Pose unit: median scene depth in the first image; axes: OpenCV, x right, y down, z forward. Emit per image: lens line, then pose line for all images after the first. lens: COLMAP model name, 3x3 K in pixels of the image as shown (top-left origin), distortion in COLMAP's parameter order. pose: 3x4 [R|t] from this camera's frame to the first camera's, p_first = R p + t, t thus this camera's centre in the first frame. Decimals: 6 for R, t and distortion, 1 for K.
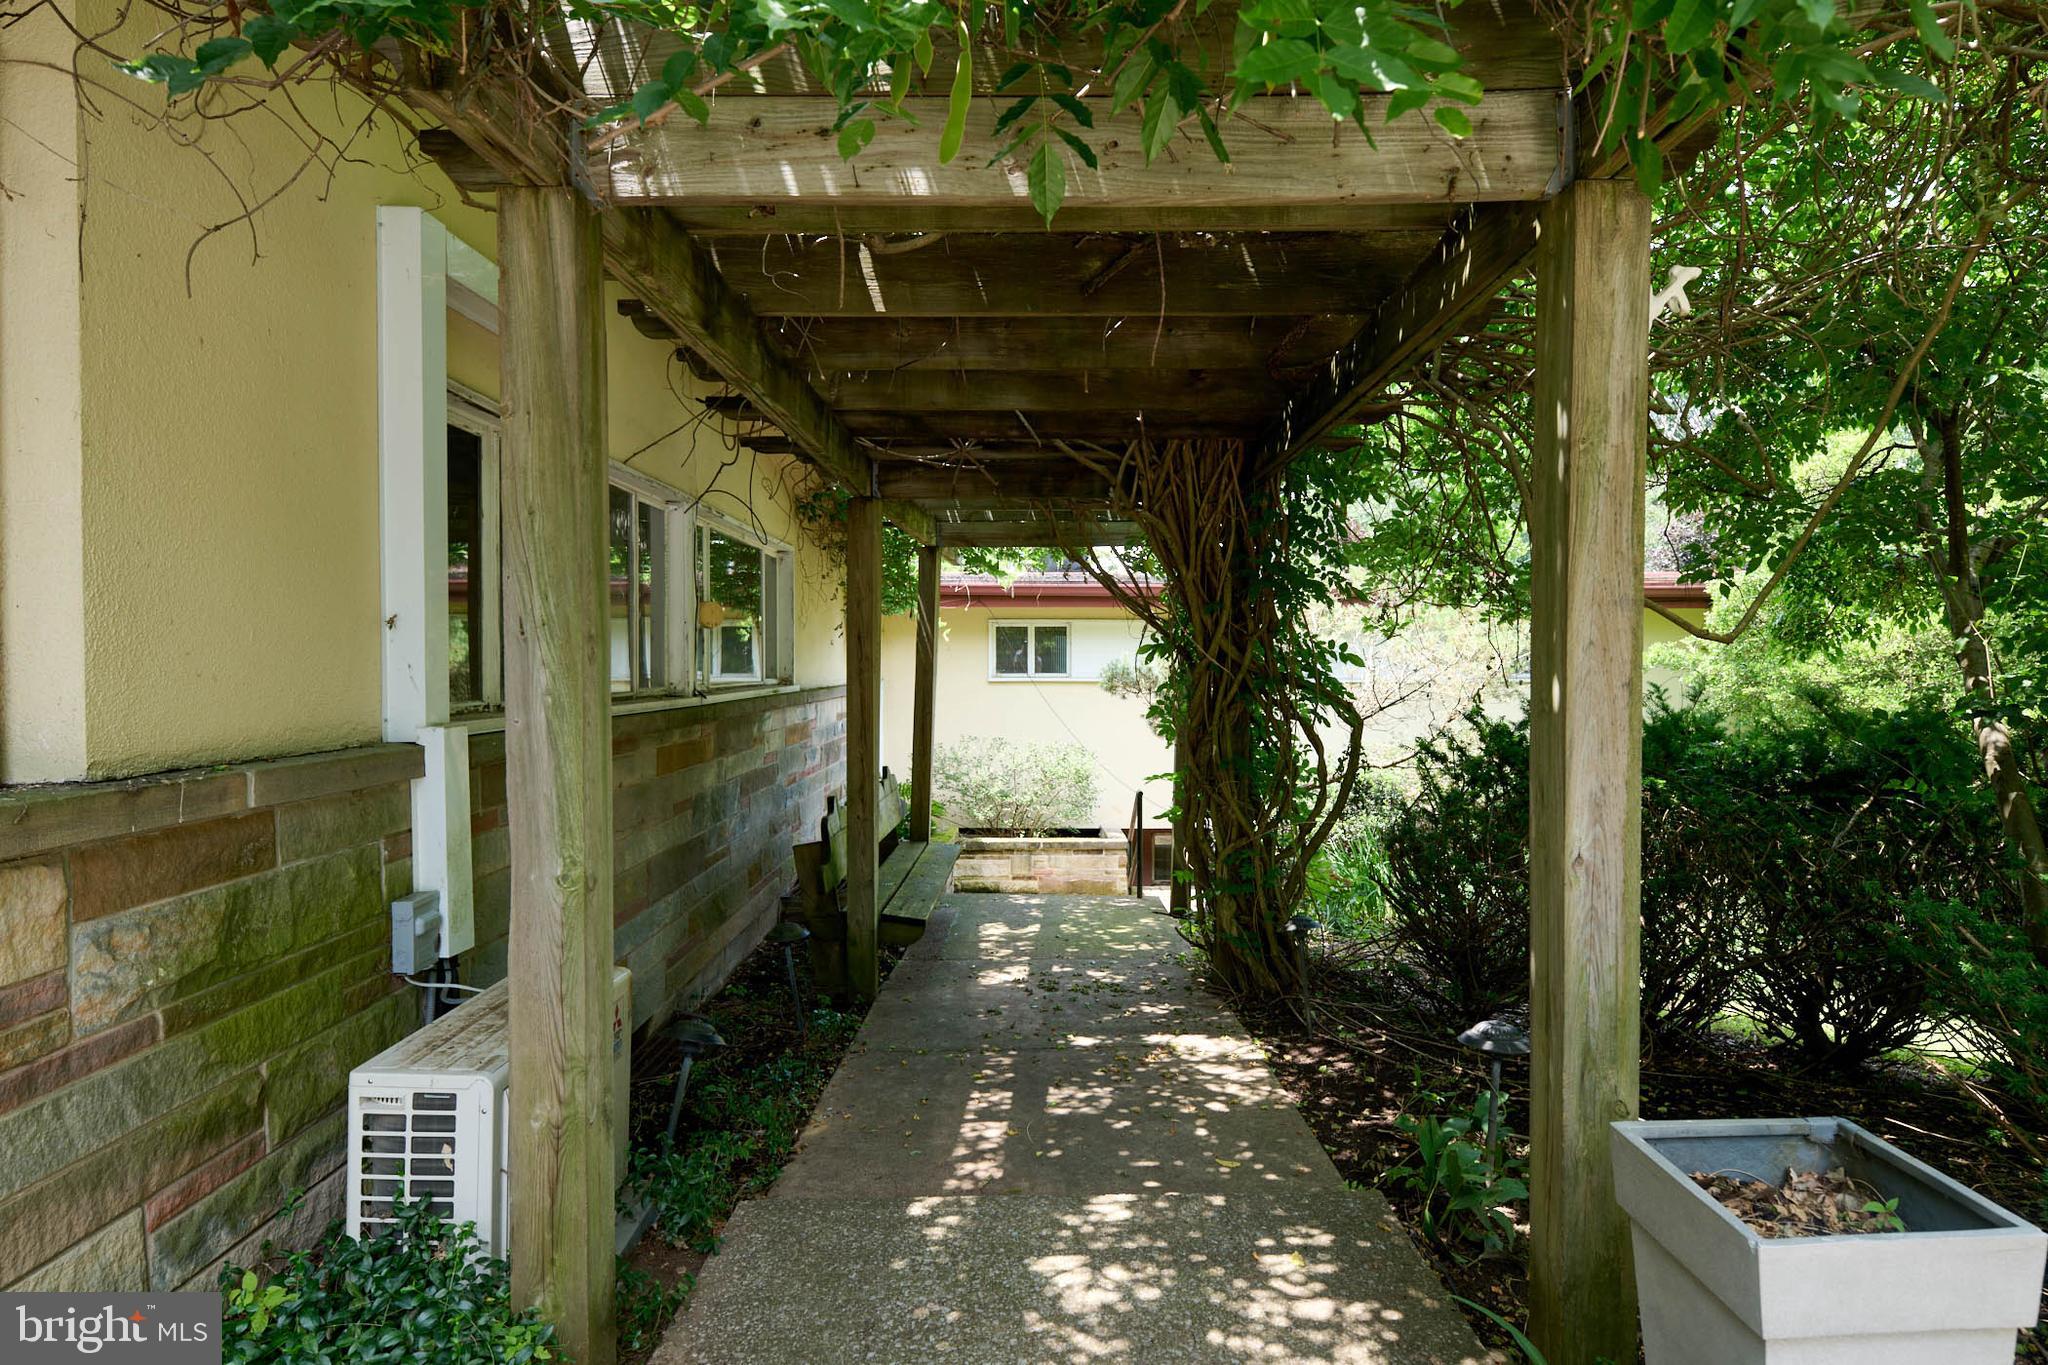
lens RADIAL K [[1119.4, 0, 1030.7], [0, 1119.4, 687.1], [0, 0, 1]] dist [-0.000944, -0.001503]
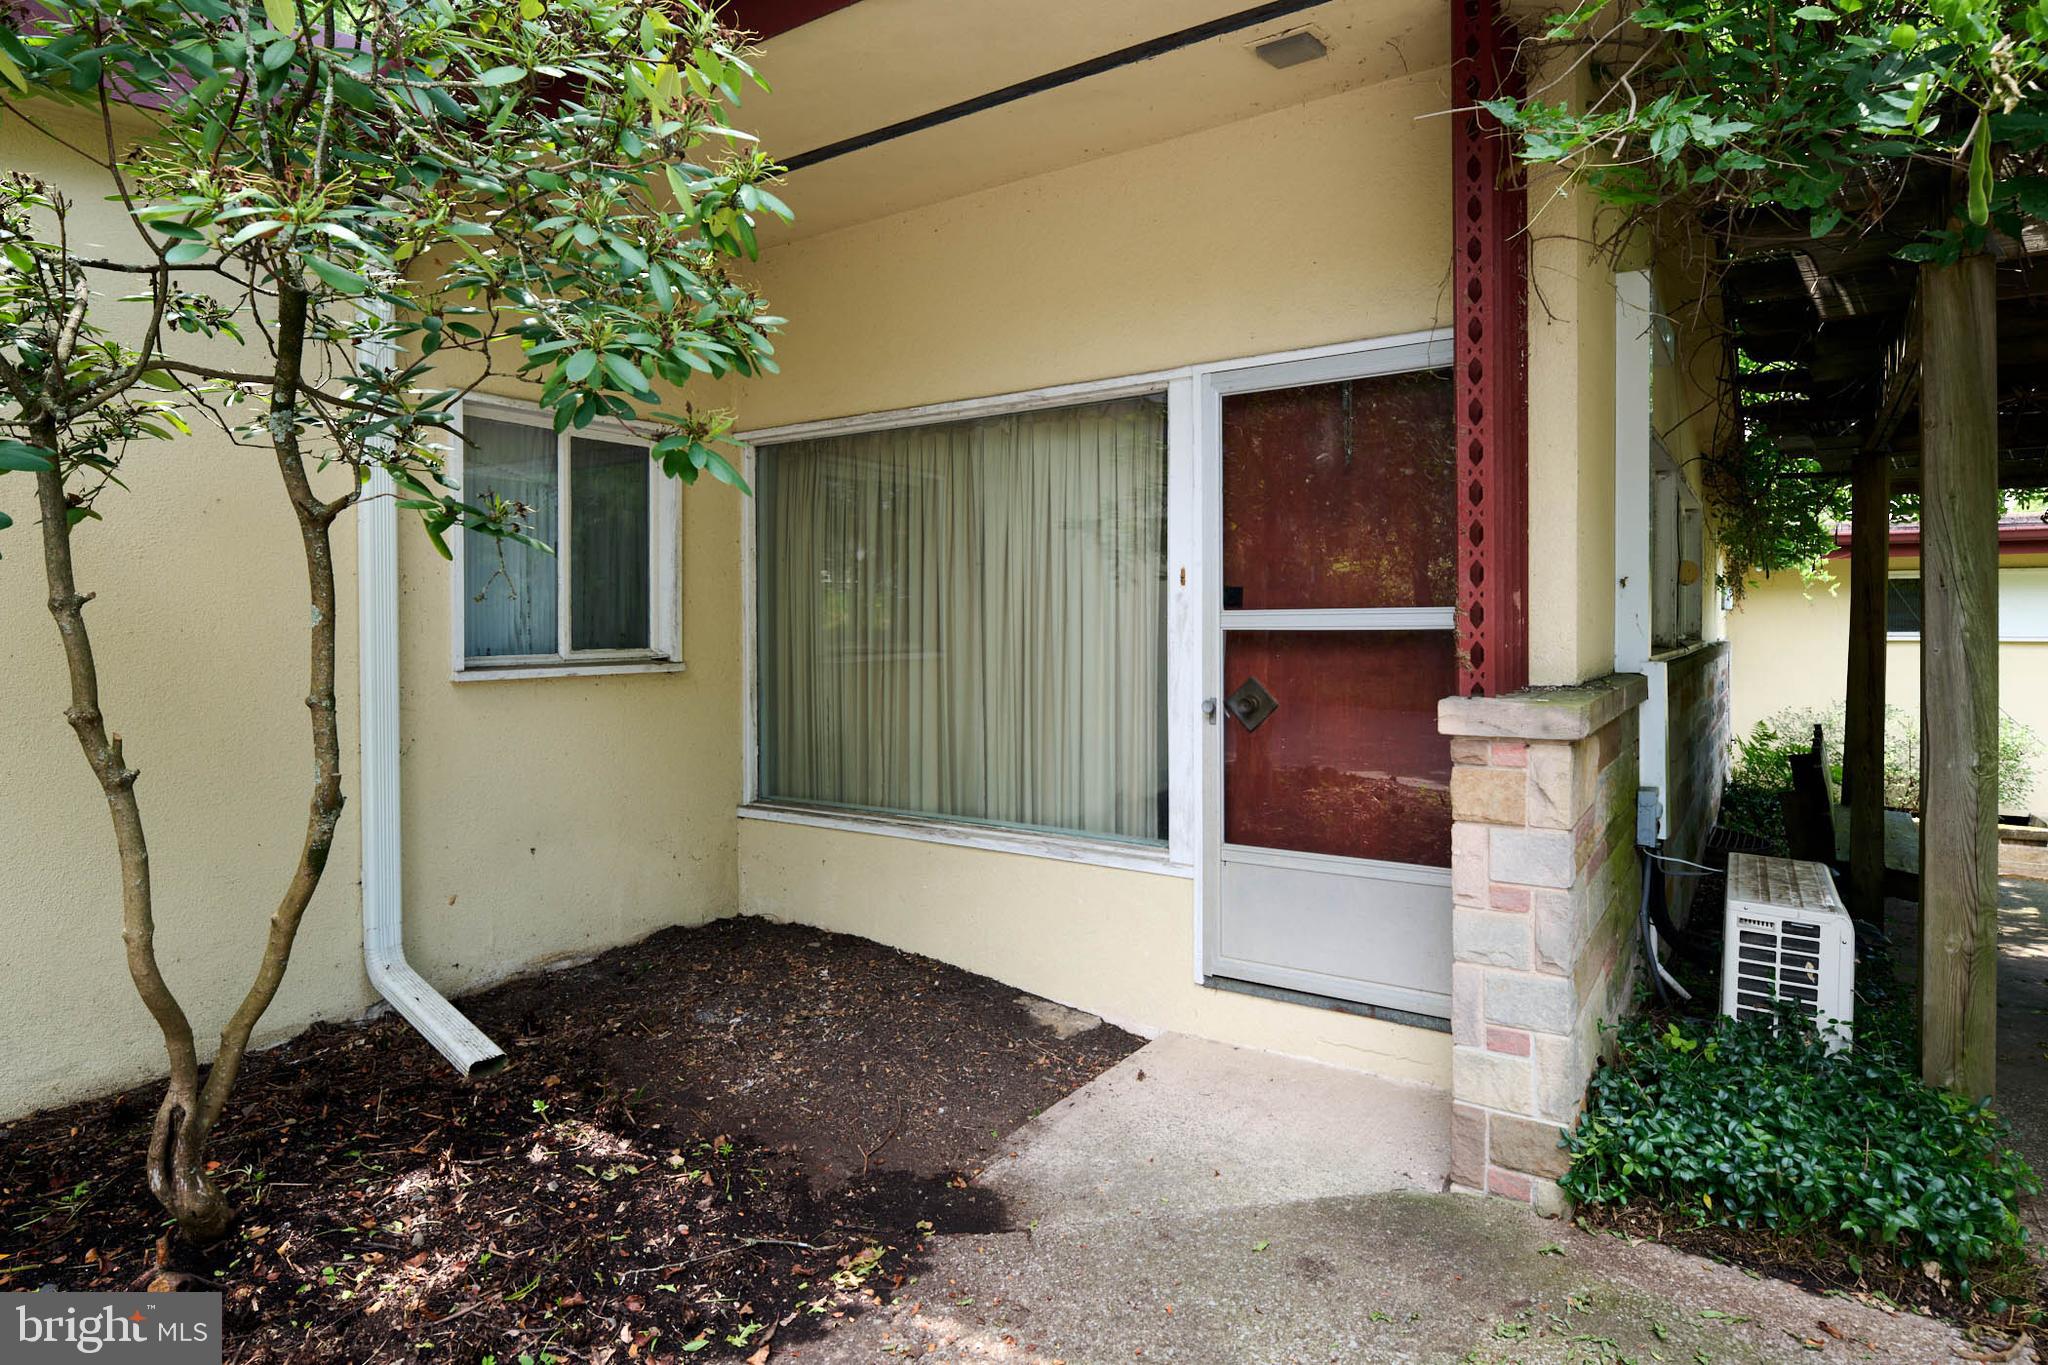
lens RADIAL K [[1108.4, 0, 1089.9], [0, 1108.4, 631.9], [0, 0, 1]] dist [-0.001859, -0.001237]
pose [[0.827754, 0.002378, -0.561087, -0.064303], [-0.008884, 0.999921, -0.008869, 0.003345], [0.561022, 0.012325, 0.827709, -0.080347]]
